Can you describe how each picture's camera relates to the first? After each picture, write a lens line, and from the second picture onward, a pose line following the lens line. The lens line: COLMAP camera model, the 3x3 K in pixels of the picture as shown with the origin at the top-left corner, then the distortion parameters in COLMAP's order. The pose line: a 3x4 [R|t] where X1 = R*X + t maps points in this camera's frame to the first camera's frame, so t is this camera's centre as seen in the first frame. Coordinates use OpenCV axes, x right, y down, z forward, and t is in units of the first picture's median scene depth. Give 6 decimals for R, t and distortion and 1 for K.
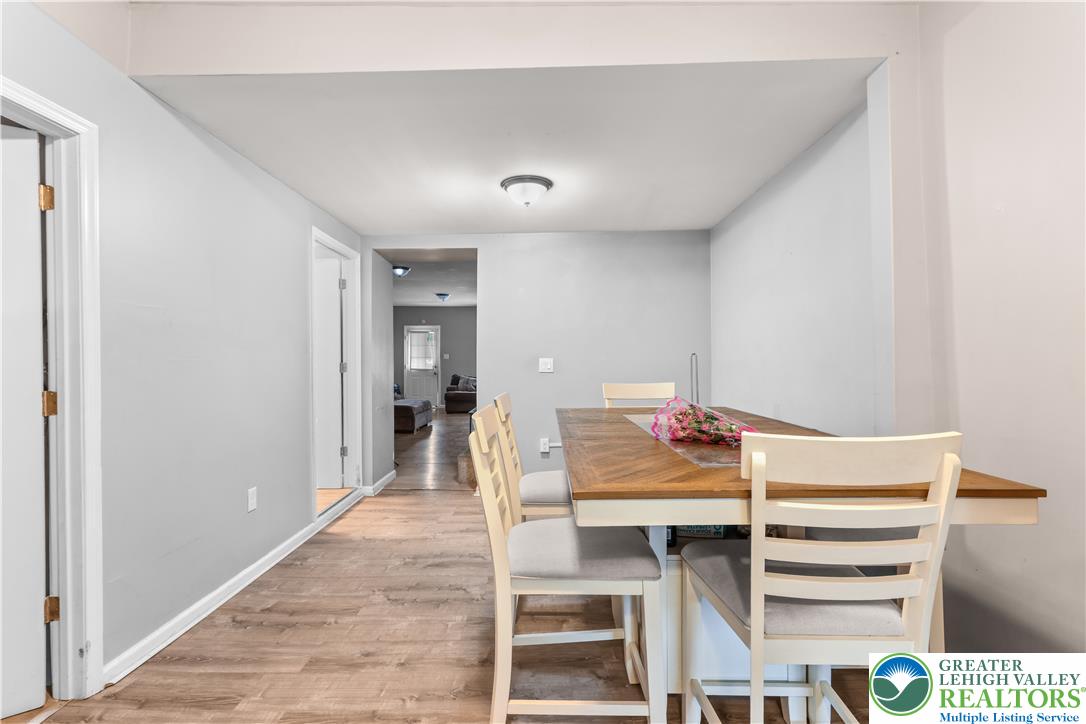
lens RADIAL K [[508.2, 0, 536.4], [0, 508.2, 364.8], [0, 0, 1]] dist [0.001234, 0.001165]
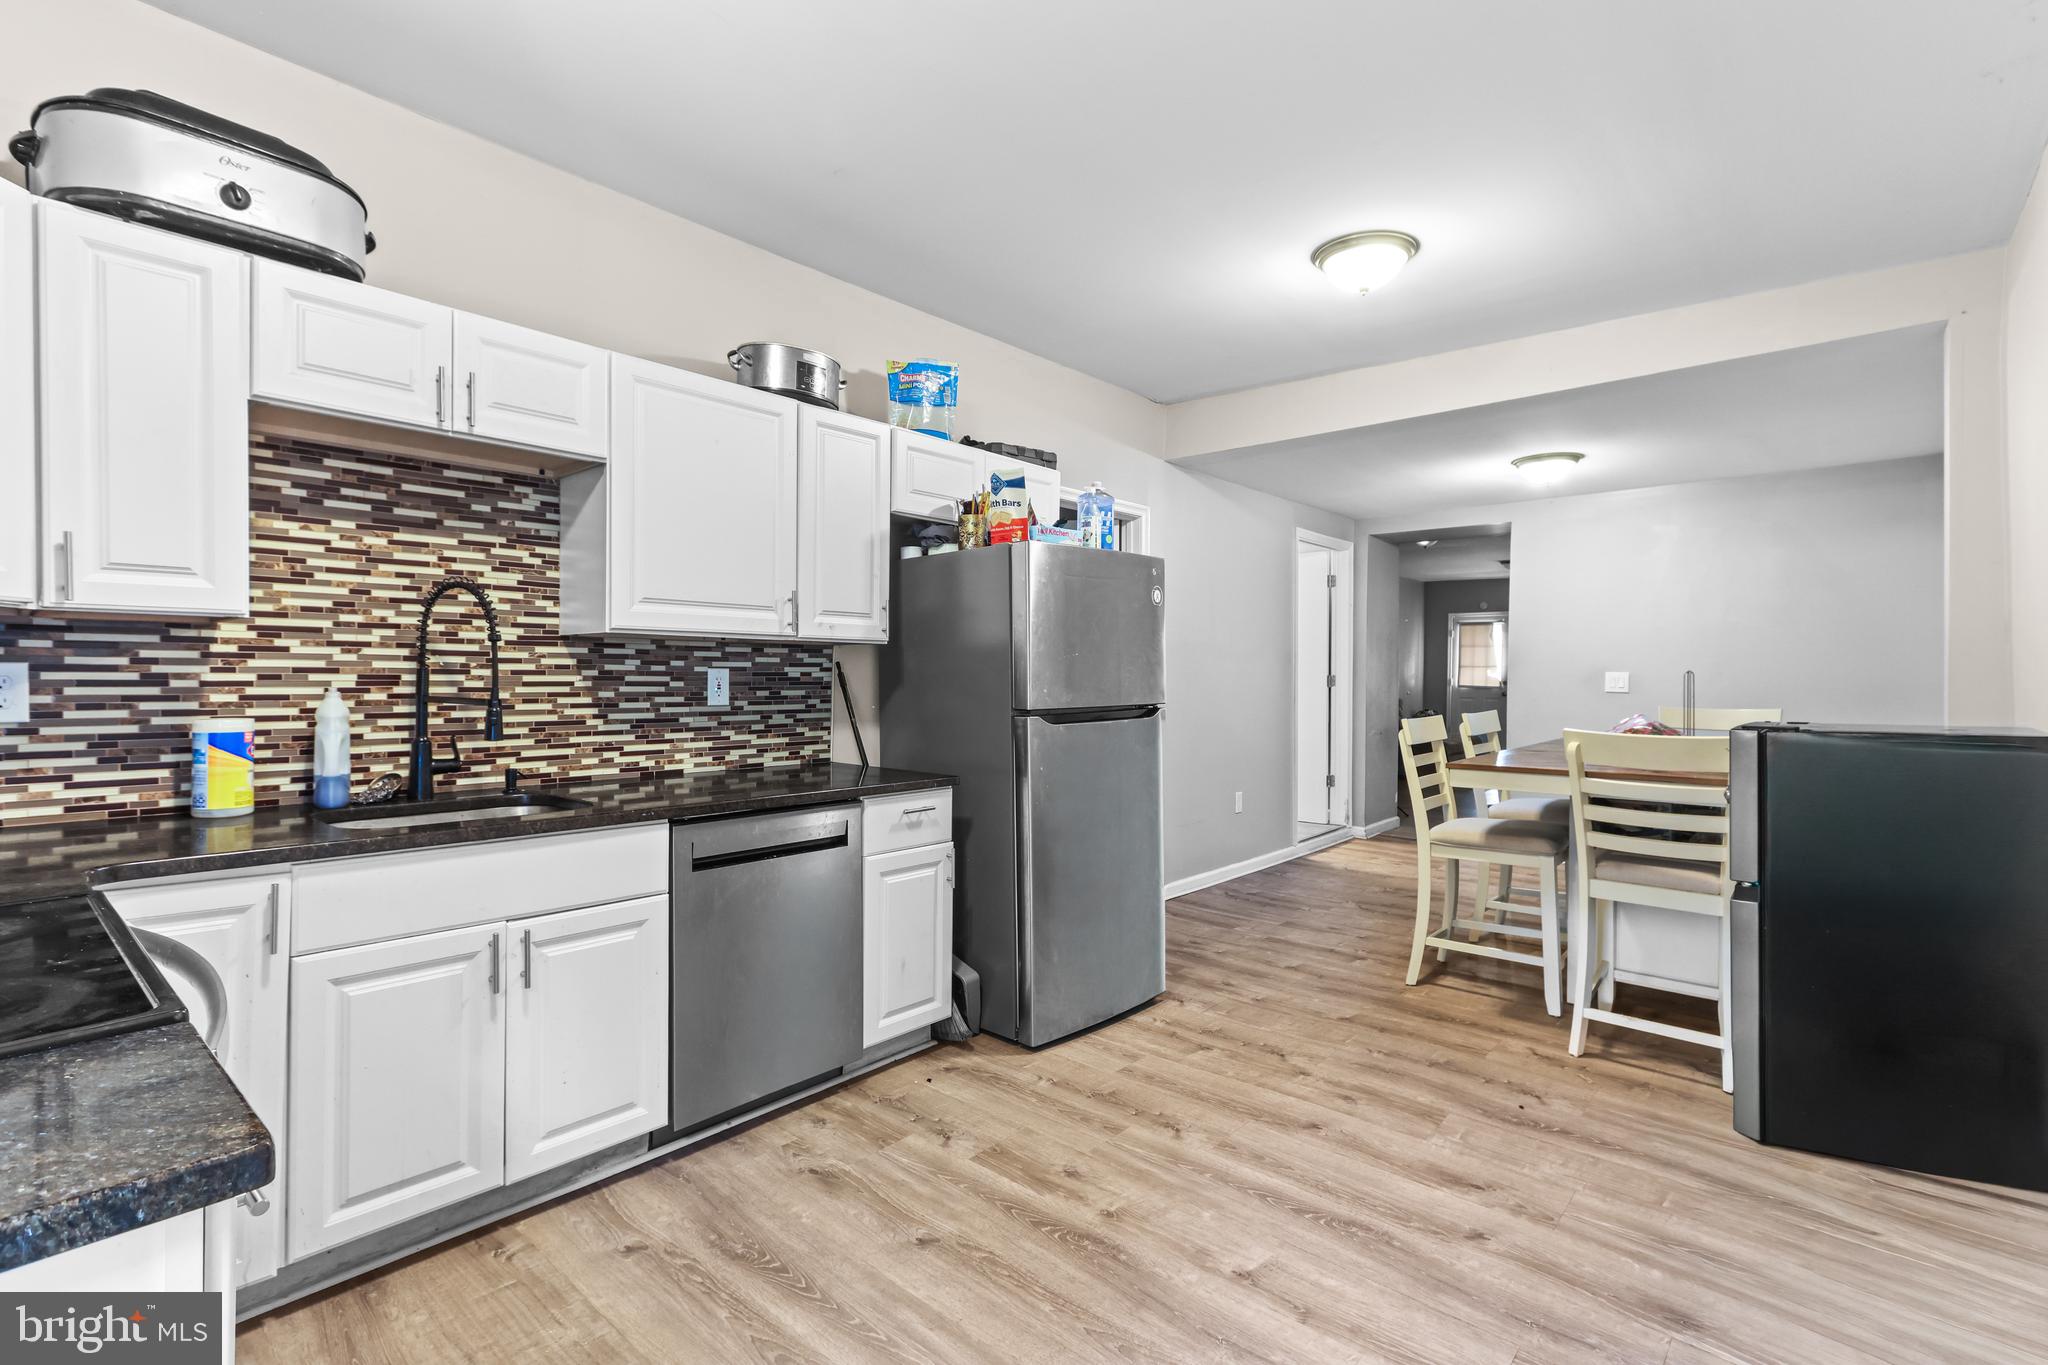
lens RADIAL K [[958.4, 0, 1016.4], [0, 958.4, 677.8], [0, 0, 1]] dist [0.001234, 0.001165]
pose [[0.759689, 0.012280, -0.650170, 0.129734], [-0.012077, 0.999916, 0.004774, -0.000687], [0.650174, 0.004226, 0.759774, -0.275385]]
